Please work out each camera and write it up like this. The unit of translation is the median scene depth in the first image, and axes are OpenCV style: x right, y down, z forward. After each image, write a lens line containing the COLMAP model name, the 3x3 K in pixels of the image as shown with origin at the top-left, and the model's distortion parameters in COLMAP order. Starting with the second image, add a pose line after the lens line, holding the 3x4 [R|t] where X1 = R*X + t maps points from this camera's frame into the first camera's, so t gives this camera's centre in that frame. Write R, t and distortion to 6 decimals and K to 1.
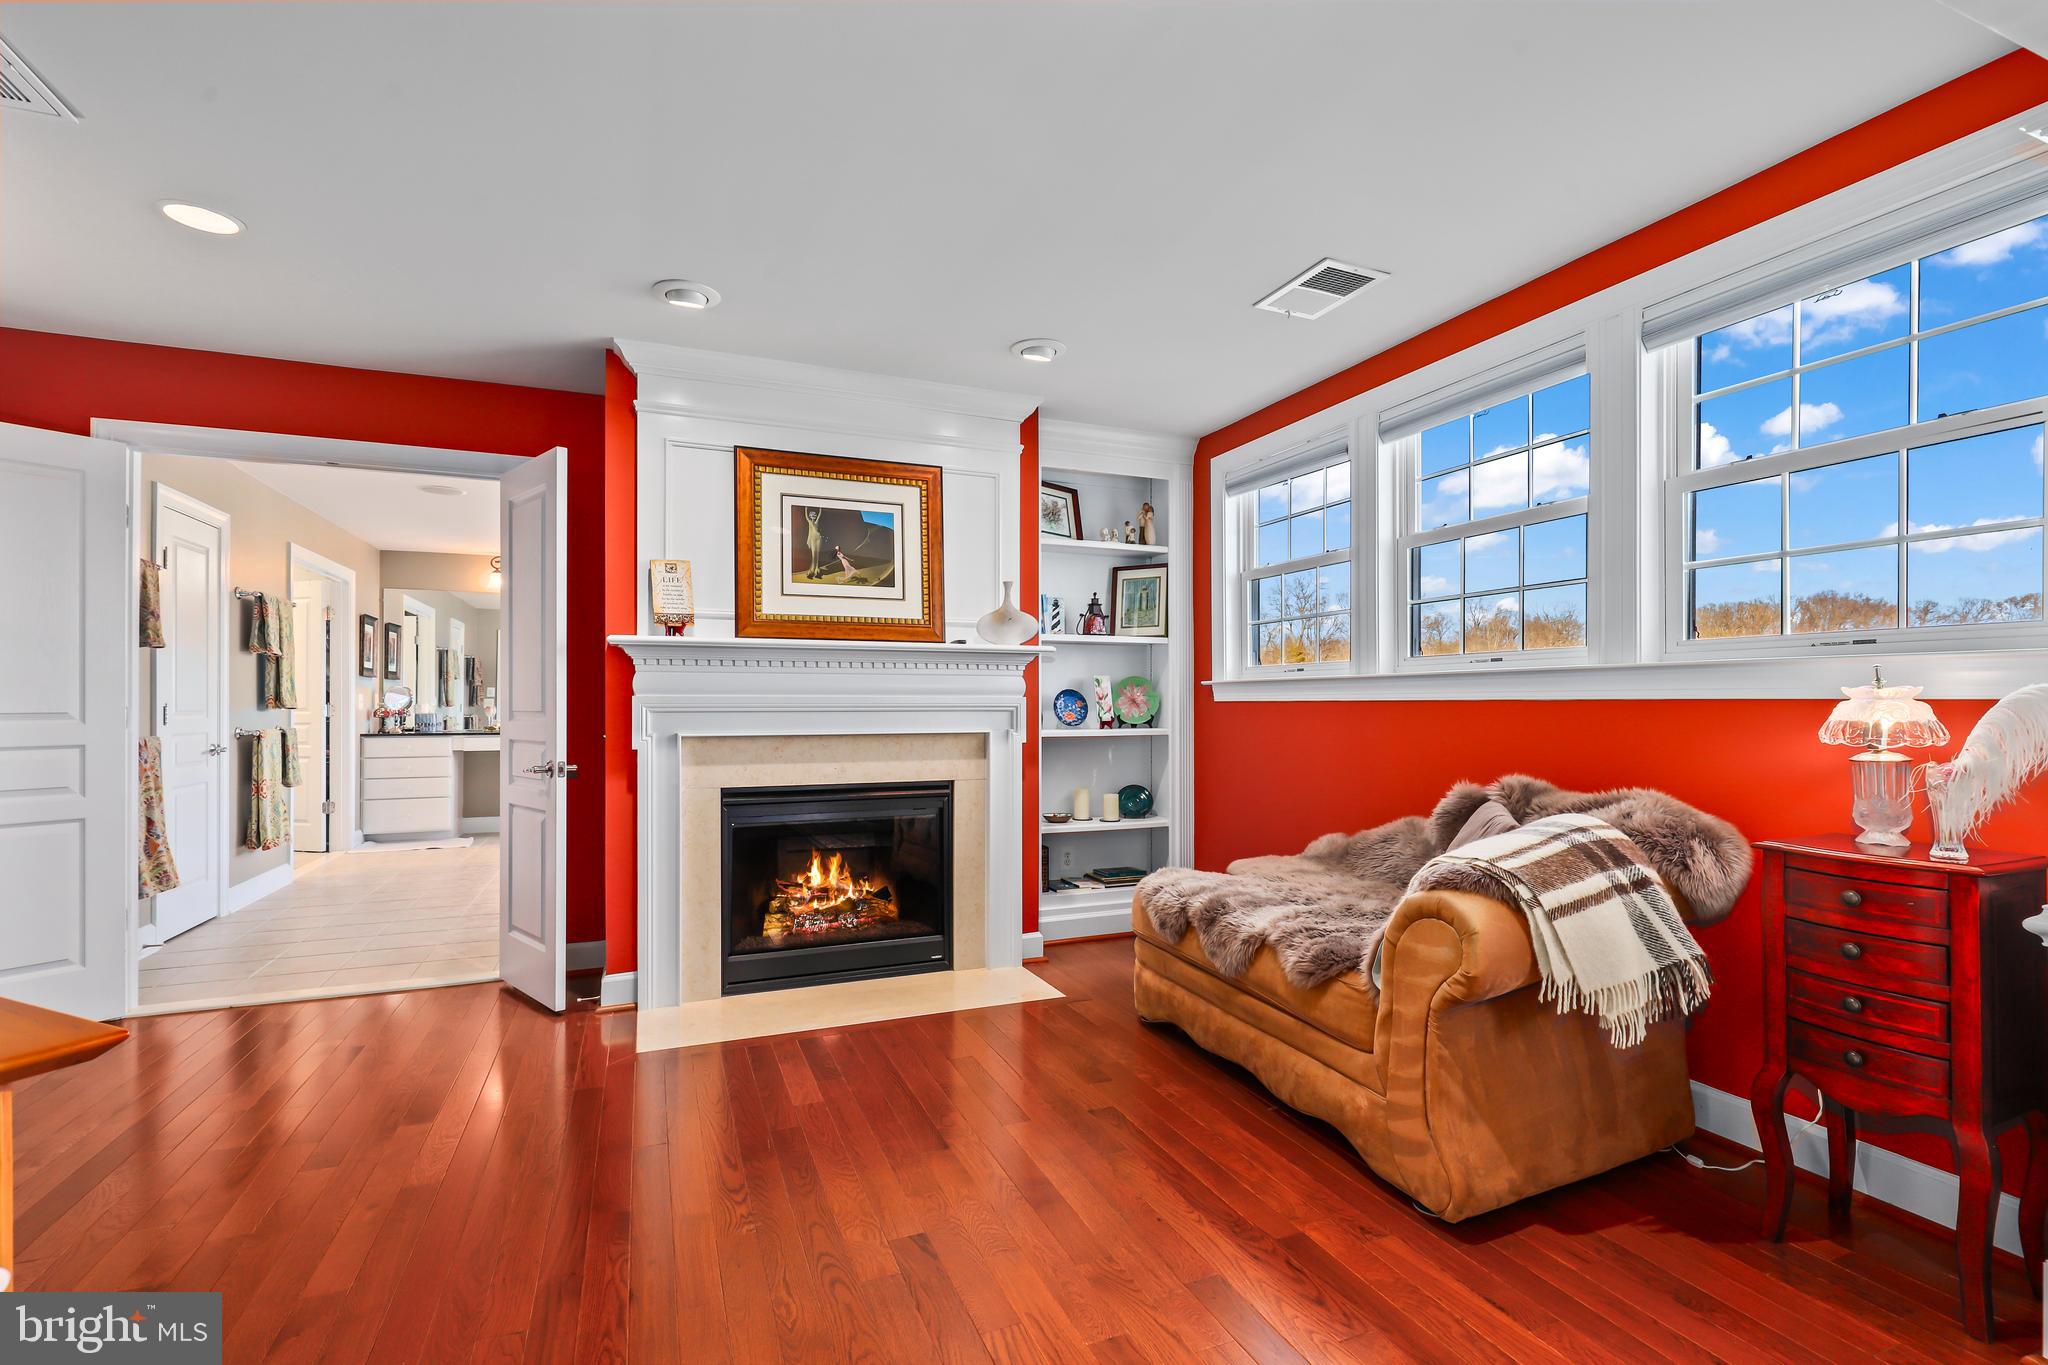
lens RADIAL K [[931.1, 0, 1023.9], [0, 931.1, 691.0], [0, 0, 1]] dist [0.003129, 0.000418]
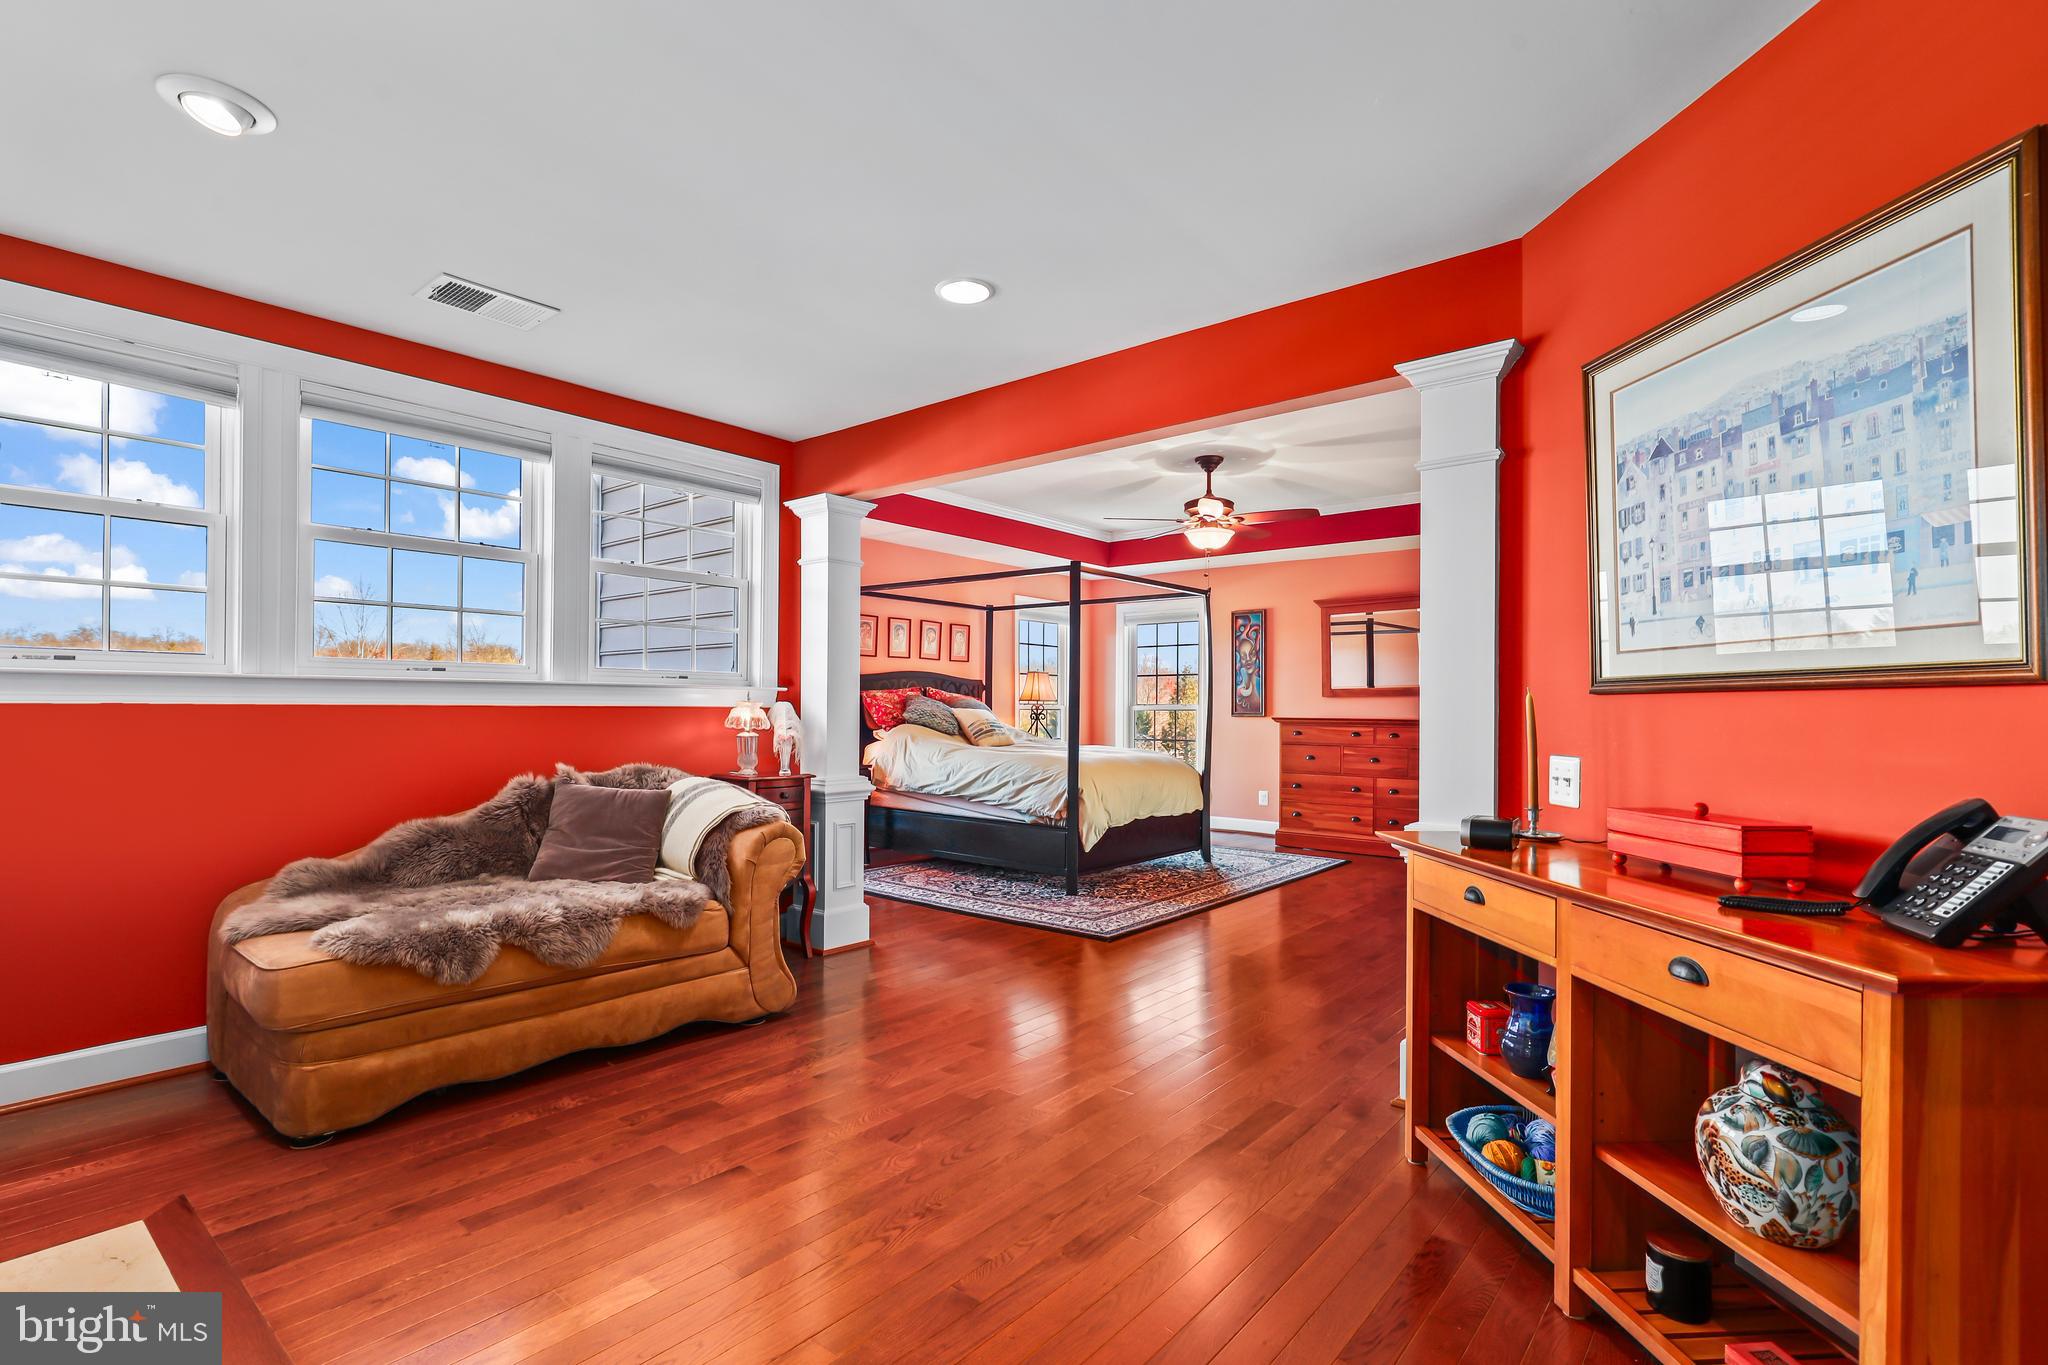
lens RADIAL K [[970.4, 0, 1002.5], [0, 970.4, 706.2], [0, 0, 1]] dist [-0.001754, -0.000512]
pose [[-0.462627, -0.003403, 0.886546, -0.714052], [-0.017407, 0.999835, -0.005245, 0.003400], [-0.886382, -0.017858, -0.462610, 0.793185]]
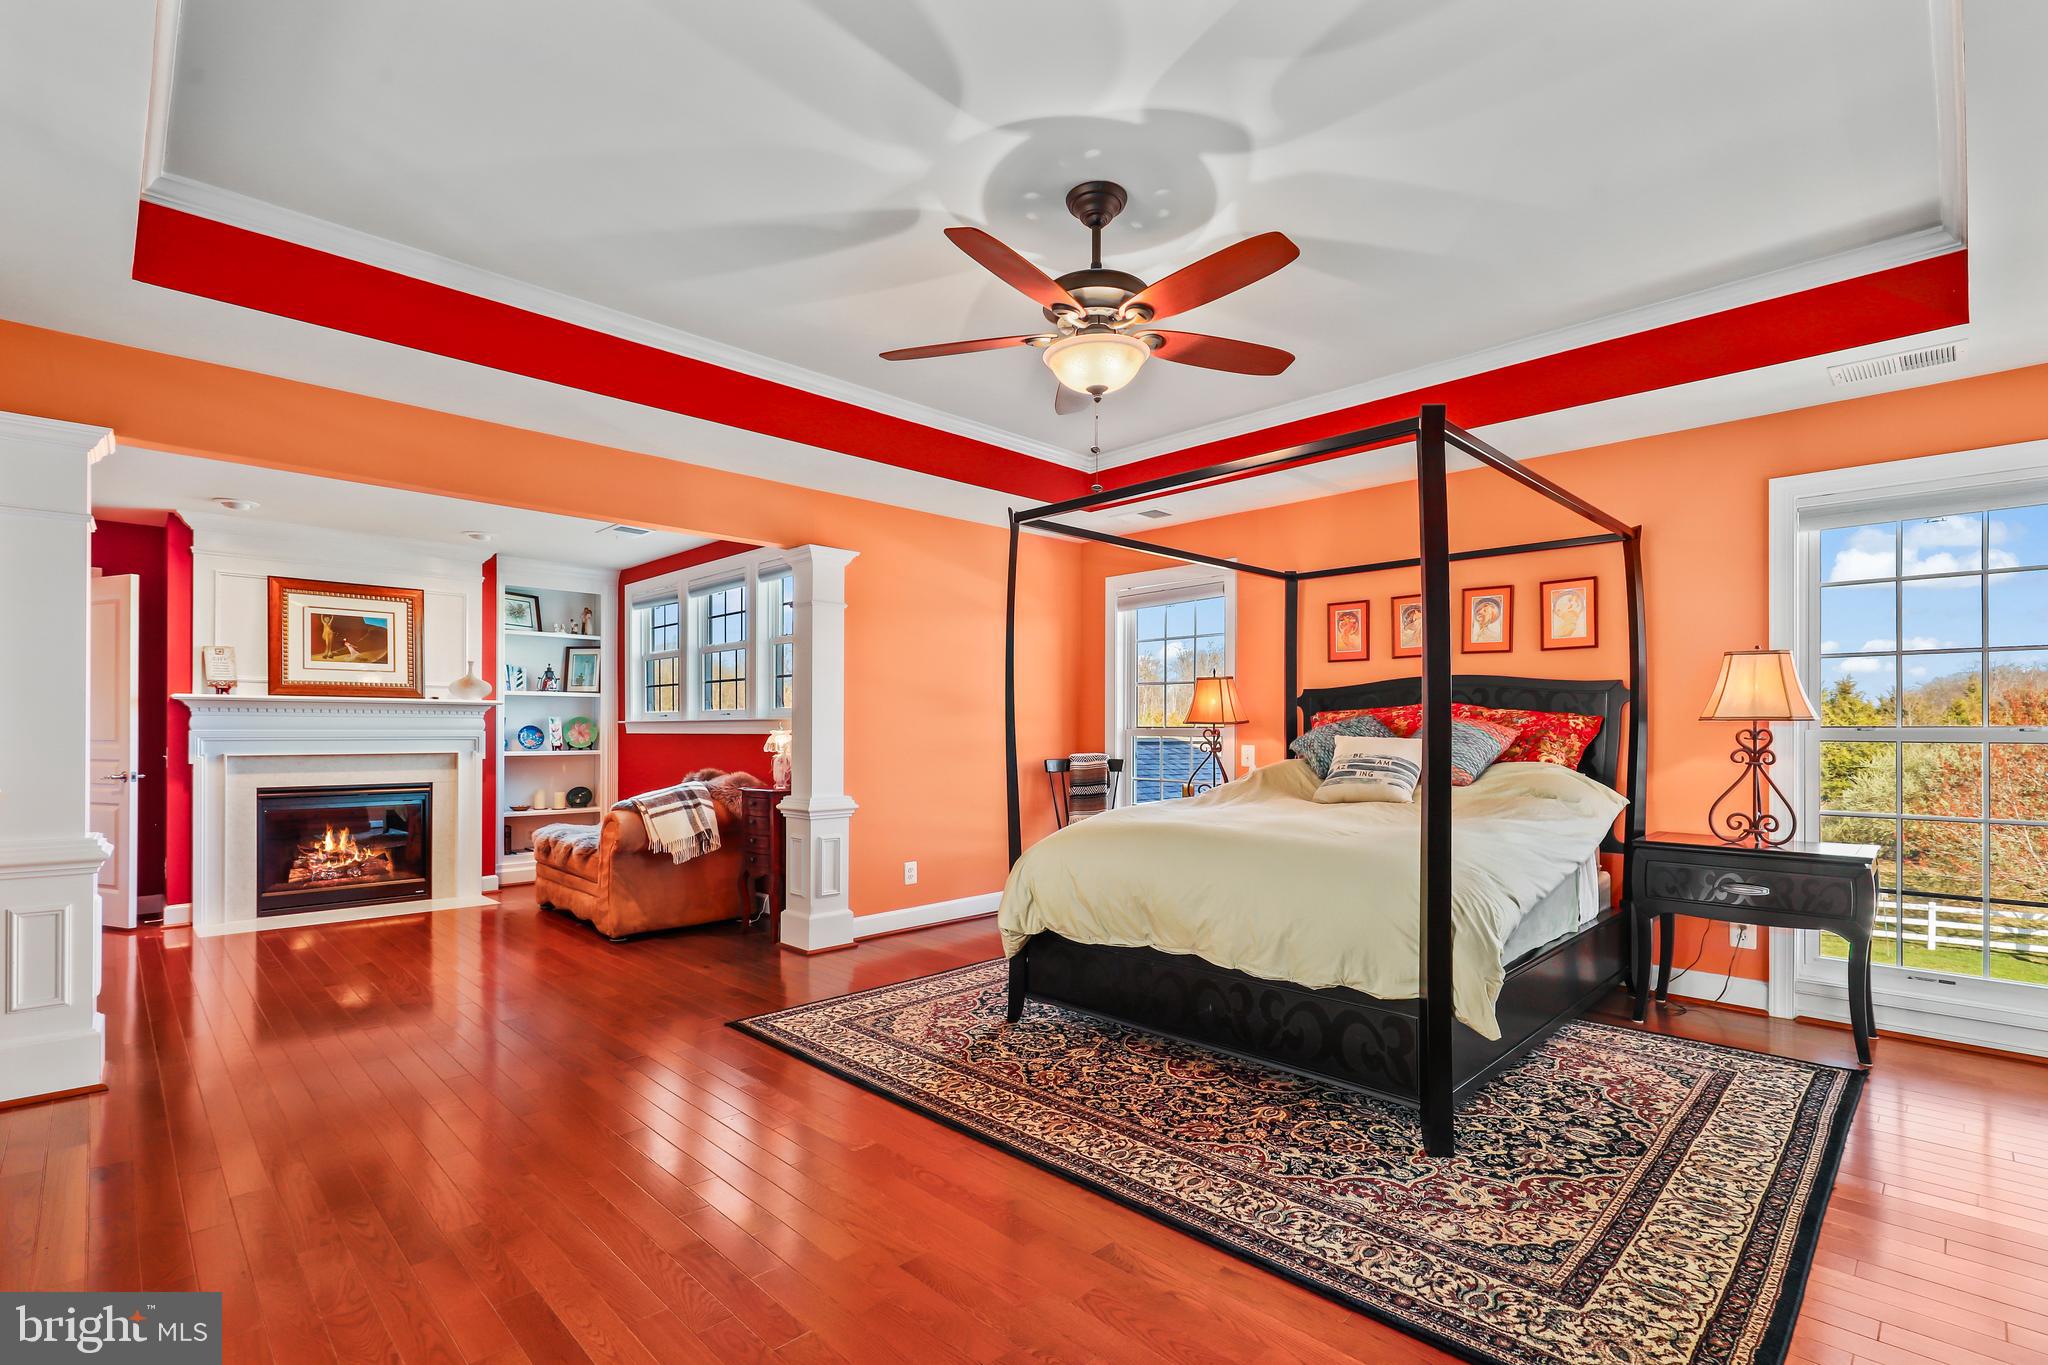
lens RADIAL K [[932.8, 0, 1025.9], [0, 932.8, 722.1], [0, 0, 1]] dist [0.000592, -0.000175]
pose [[0.920824, 0.004184, 0.389956, 0.253016], [-0.005052, 0.999987, 0.001202, -0.017222], [-0.389945, -0.003077, 0.920833, -0.940523]]
